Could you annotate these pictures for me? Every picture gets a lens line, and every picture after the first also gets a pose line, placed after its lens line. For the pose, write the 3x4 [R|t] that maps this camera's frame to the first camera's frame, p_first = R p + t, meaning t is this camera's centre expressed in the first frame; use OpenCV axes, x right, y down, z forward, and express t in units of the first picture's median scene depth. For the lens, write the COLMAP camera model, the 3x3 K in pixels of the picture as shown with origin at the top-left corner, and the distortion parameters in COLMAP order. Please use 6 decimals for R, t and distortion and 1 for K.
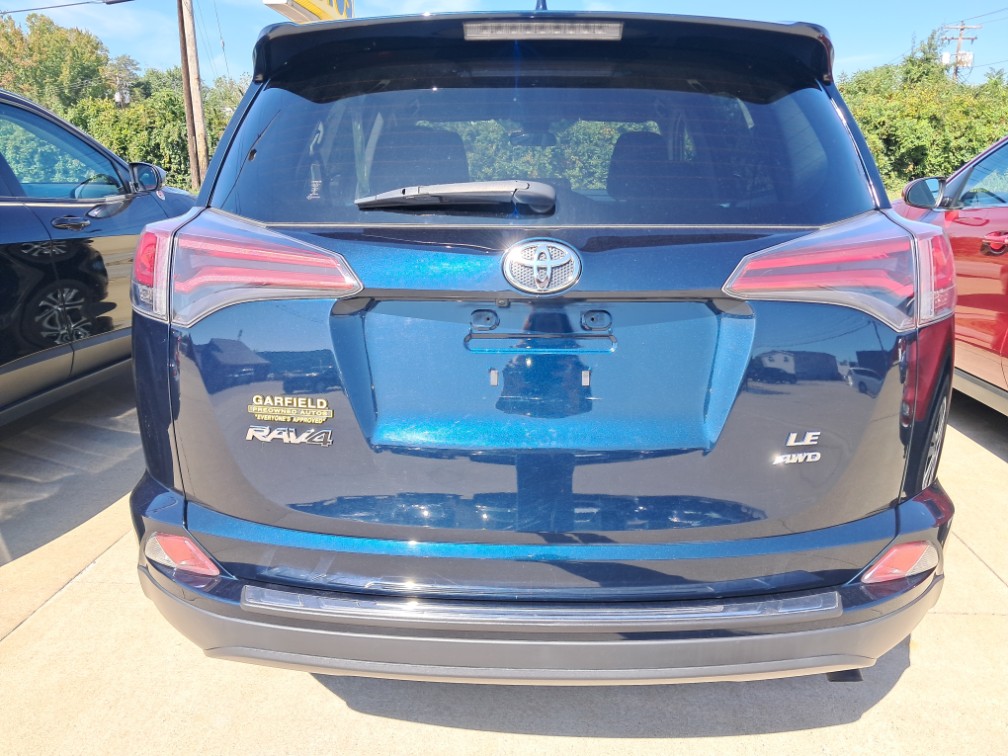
lens RADIAL K [[800.2, 0, 517.4], [0, 800.2, 377.8], [0, 0, 1]] dist [0.059555, -0.091619]
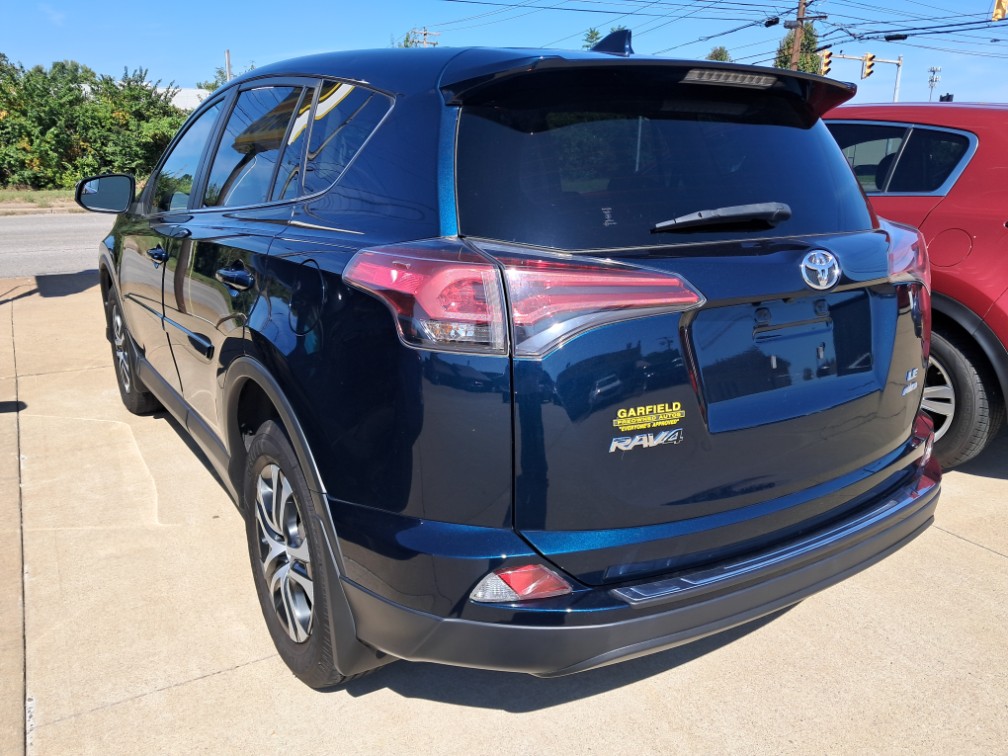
lens RADIAL K [[800.2, 0, 517.4], [0, 800.2, 377.8], [0, 0, 1]] dist [0.059555, -0.091619]
pose [[0.819364, -0.147209, 0.554050, -1.022026], [0.138926, 0.988648, 0.057226, -0.100328], [-0.556185, 0.030083, 0.830514, 0.184644]]
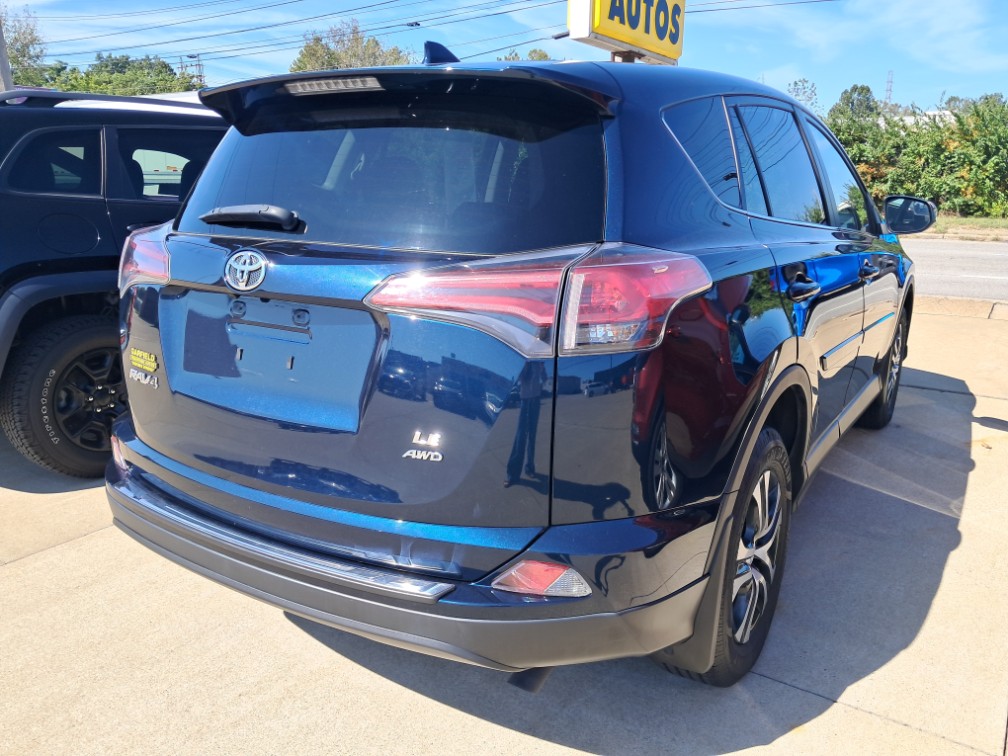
lens RADIAL K [[800.2, 0, 517.4], [0, 800.2, 377.8], [0, 0, 1]] dist [0.059555, -0.091619]
pose [[0.856266, 0.127328, -0.500595, 1.002115], [-0.135823, 0.990539, 0.019621, -0.047488], [0.498357, 0.051192, 0.865459, 0.088987]]
